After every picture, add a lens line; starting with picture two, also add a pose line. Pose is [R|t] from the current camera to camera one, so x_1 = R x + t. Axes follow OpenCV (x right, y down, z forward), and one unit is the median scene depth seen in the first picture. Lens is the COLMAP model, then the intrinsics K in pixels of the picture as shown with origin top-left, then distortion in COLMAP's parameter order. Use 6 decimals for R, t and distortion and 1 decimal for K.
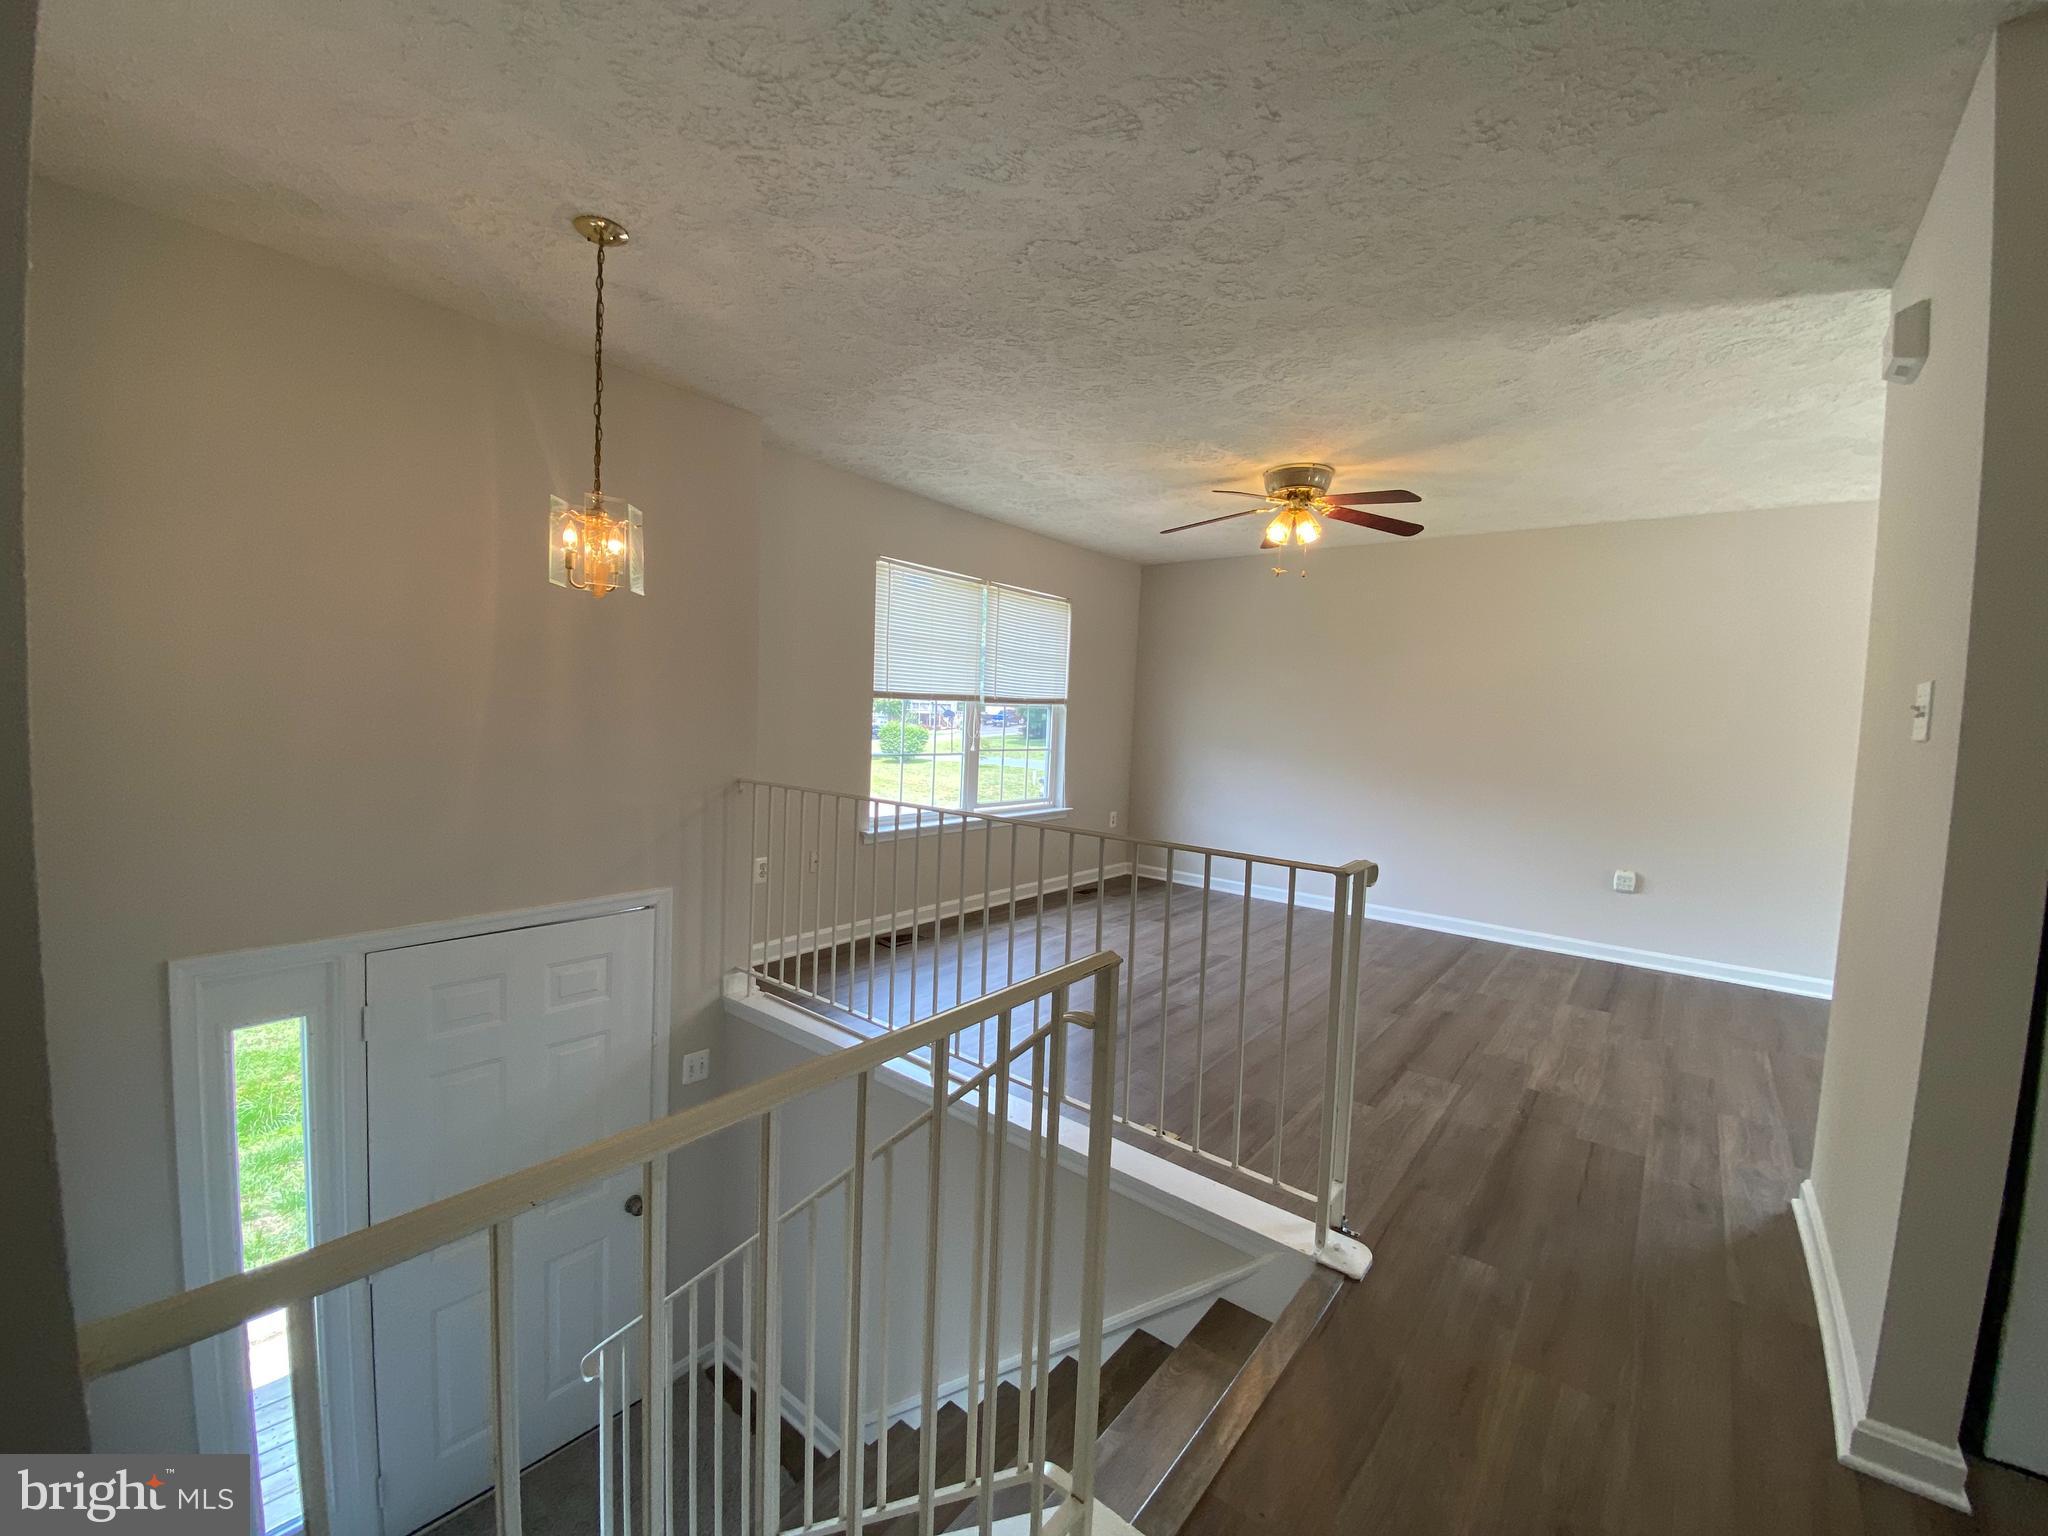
lens RADIAL K [[819.2, 0, 1021.1], [0, 819.2, 769.4], [0, 0, 1]] dist [0.038965, -0.036751]
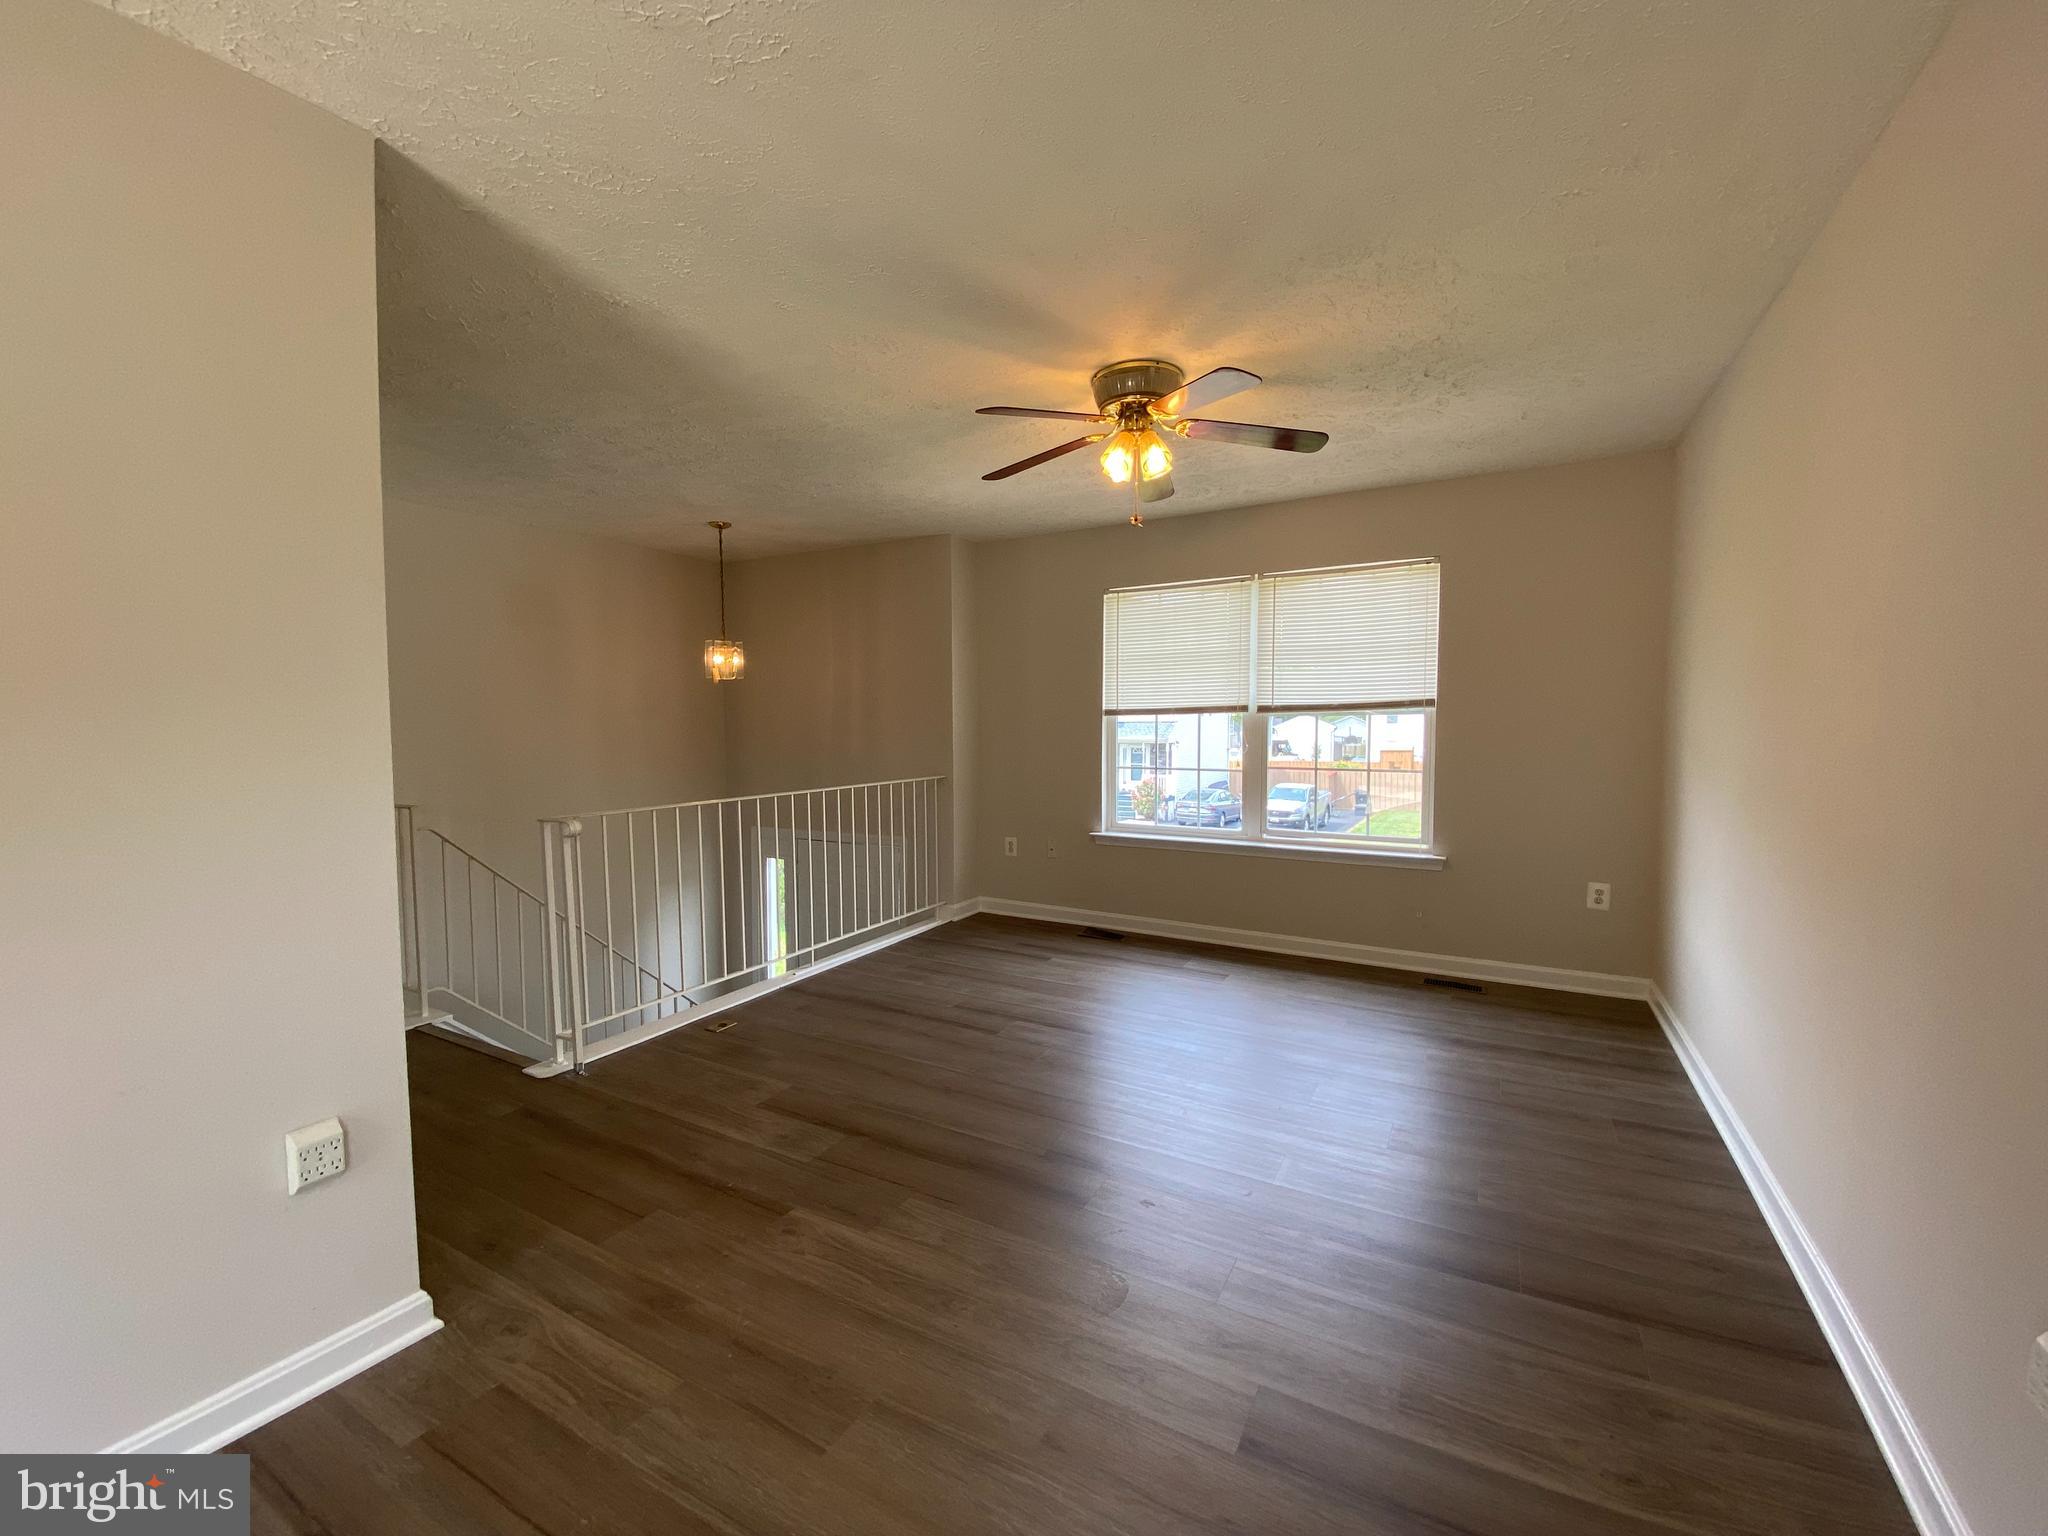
lens RADIAL K [[819.2, 0, 1021.1], [0, 819.2, 769.4], [0, 0, 1]] dist [0.038965, -0.036751]
pose [[0.162920, 0.019868, -0.986439, 1.036653], [-0.055315, 0.998409, 0.010974, -0.021424], [0.985088, 0.052777, 0.163759, 0.800495]]
